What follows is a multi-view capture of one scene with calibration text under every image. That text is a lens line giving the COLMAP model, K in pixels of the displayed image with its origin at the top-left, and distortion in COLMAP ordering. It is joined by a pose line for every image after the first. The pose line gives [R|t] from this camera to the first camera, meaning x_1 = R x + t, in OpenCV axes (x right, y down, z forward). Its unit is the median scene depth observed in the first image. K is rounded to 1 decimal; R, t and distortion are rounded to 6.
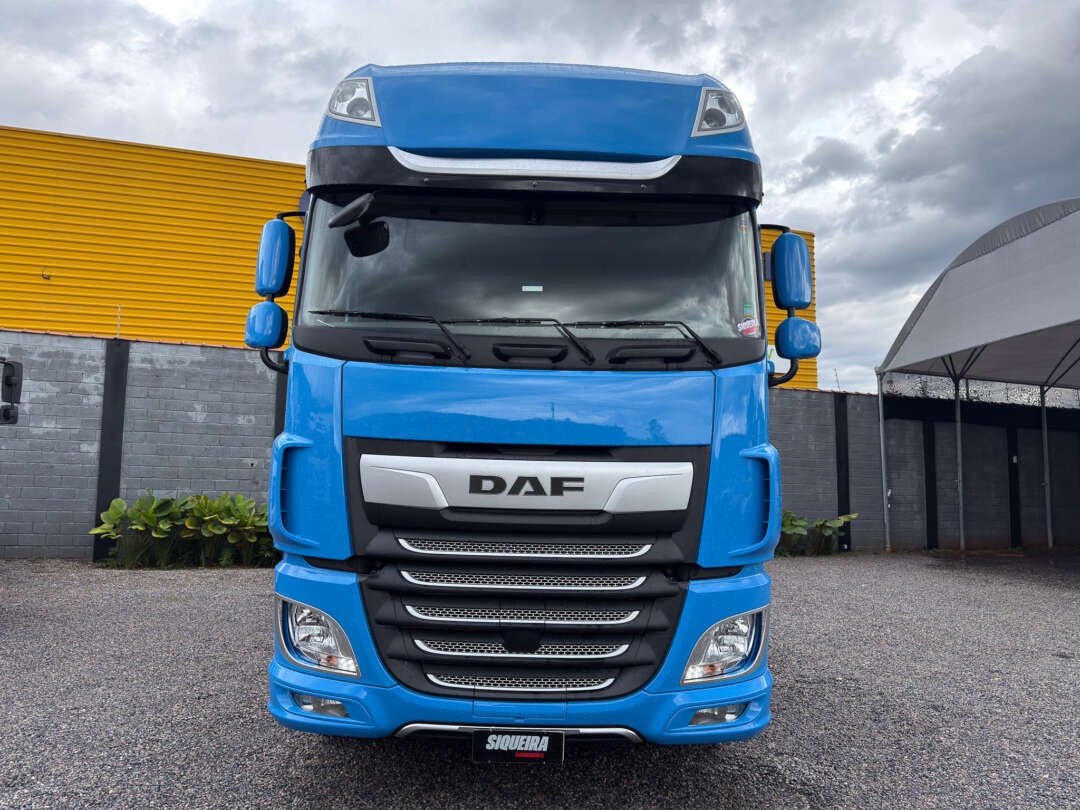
lens RADIAL K [[748.5, 0, 540.0], [0, 748.5, 405.0], [0, 0, 1]] dist [0.136792, -0.231158]
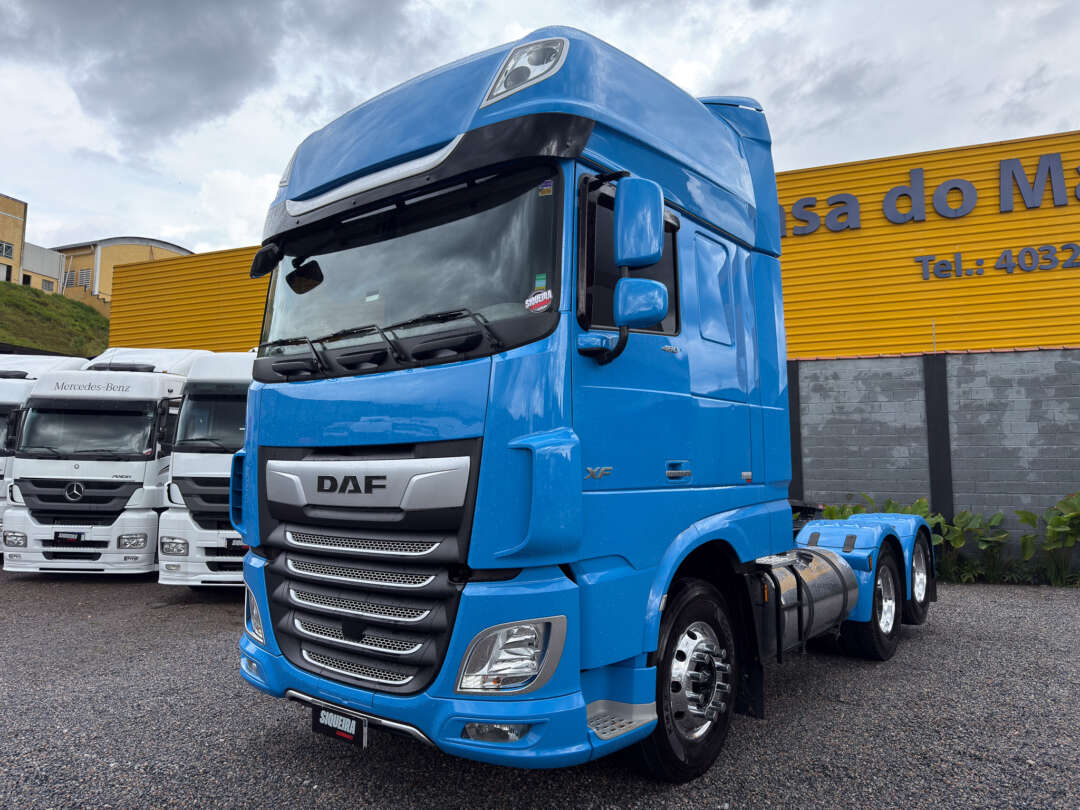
lens RADIAL K [[748.5, 0, 540.0], [0, 748.5, 405.0], [0, 0, 1]] dist [0.136792, -0.231158]
pose [[0.784131, -0.078905, -0.615559, 0.865790], [0.078058, 0.996547, -0.028307, 0.046309], [0.615667, -0.025853, 0.787582, 0.322588]]
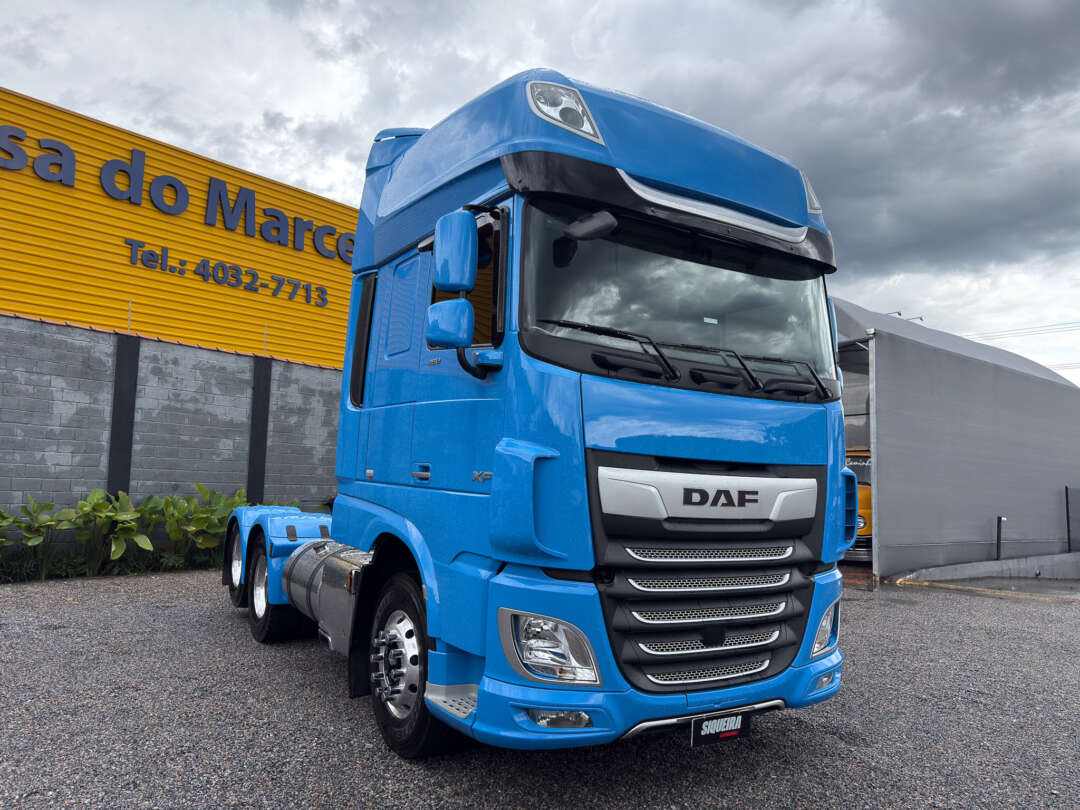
lens RADIAL K [[750.7, 0, 540.0], [0, 750.7, 405.0], [0, 0, 1]] dist [0.116176, -0.153250]
pose [[0.849771, 0.061806, 0.523516, -0.851415], [-0.072338, 0.997380, -0.000330, -0.011224], [-0.522165, -0.037589, 0.852016, 0.182996]]
